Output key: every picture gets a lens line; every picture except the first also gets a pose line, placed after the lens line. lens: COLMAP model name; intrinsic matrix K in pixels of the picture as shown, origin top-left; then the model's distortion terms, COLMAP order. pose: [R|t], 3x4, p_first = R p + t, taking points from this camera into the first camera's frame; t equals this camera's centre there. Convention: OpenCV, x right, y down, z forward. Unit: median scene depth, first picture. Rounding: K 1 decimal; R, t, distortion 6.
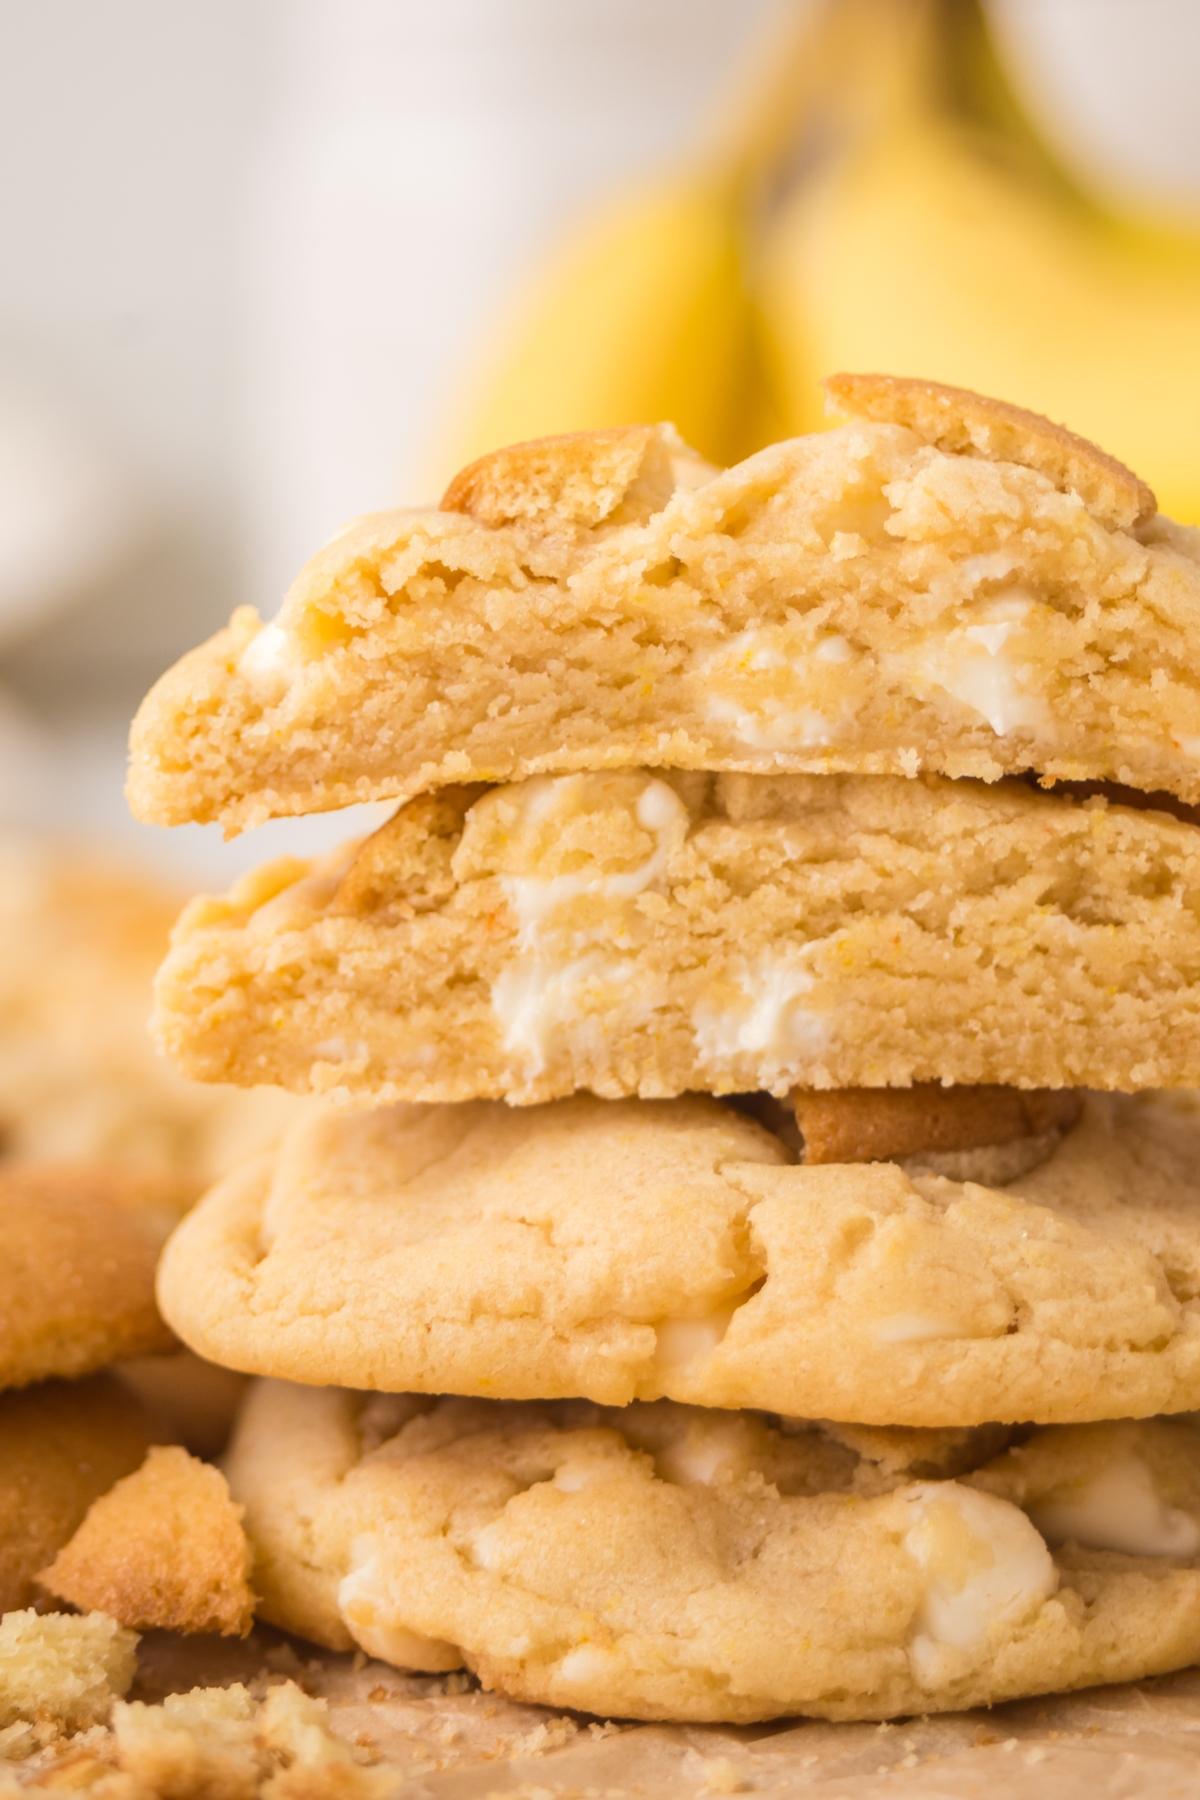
lens RADIAL K [[6097.9, 0, 538.2], [0, 6097.9, 704.3], [0, 0, 1]] dist [0.169842, 0.000000]
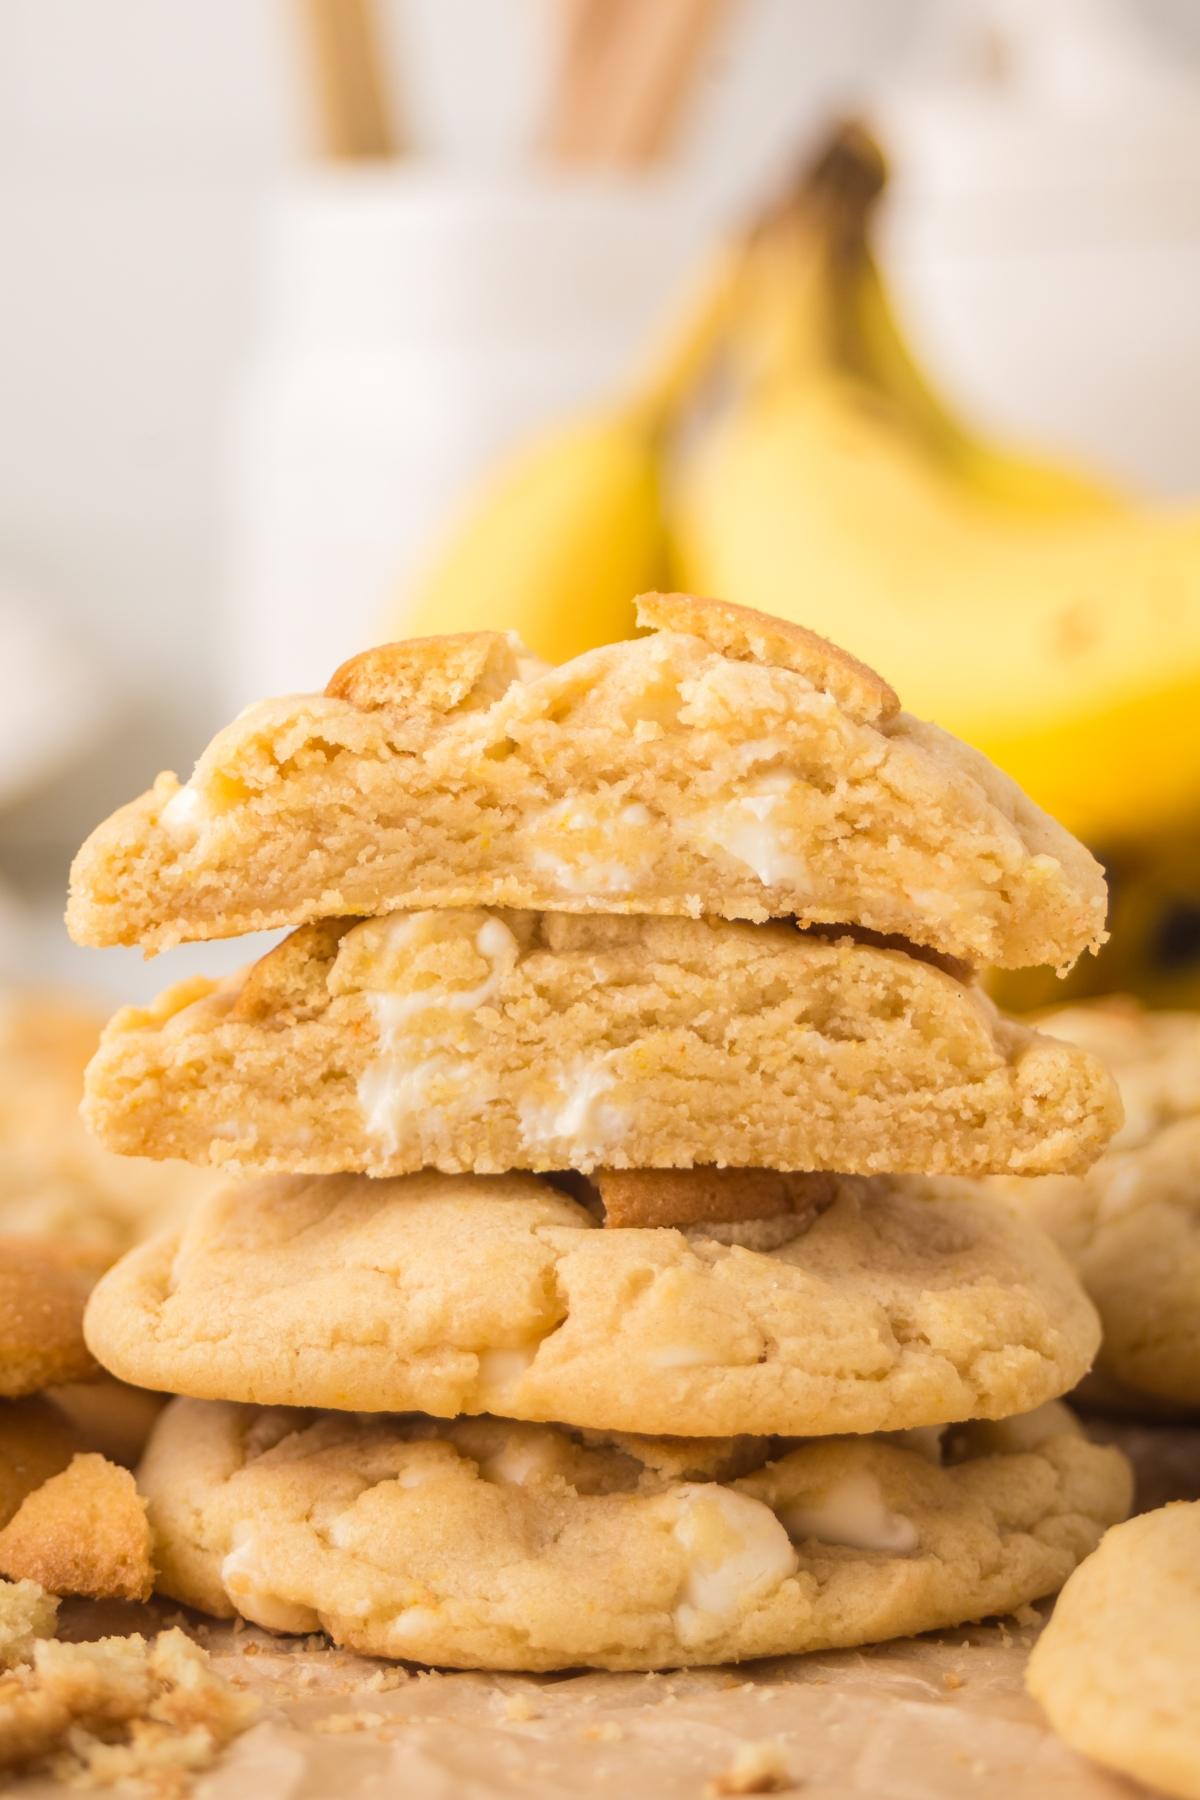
lens RADIAL K [[6097.9, 0, 548.6], [0, 6097.9, 761.8], [0, 0, 1]] dist [0.169842, 0.000000]
pose [[0.999780, 0.020968, 0.001115, 0.029140], [-0.020937, 0.999522, -0.022750, 0.008992], [-0.001592, 0.022722, 0.999741, -0.245551]]
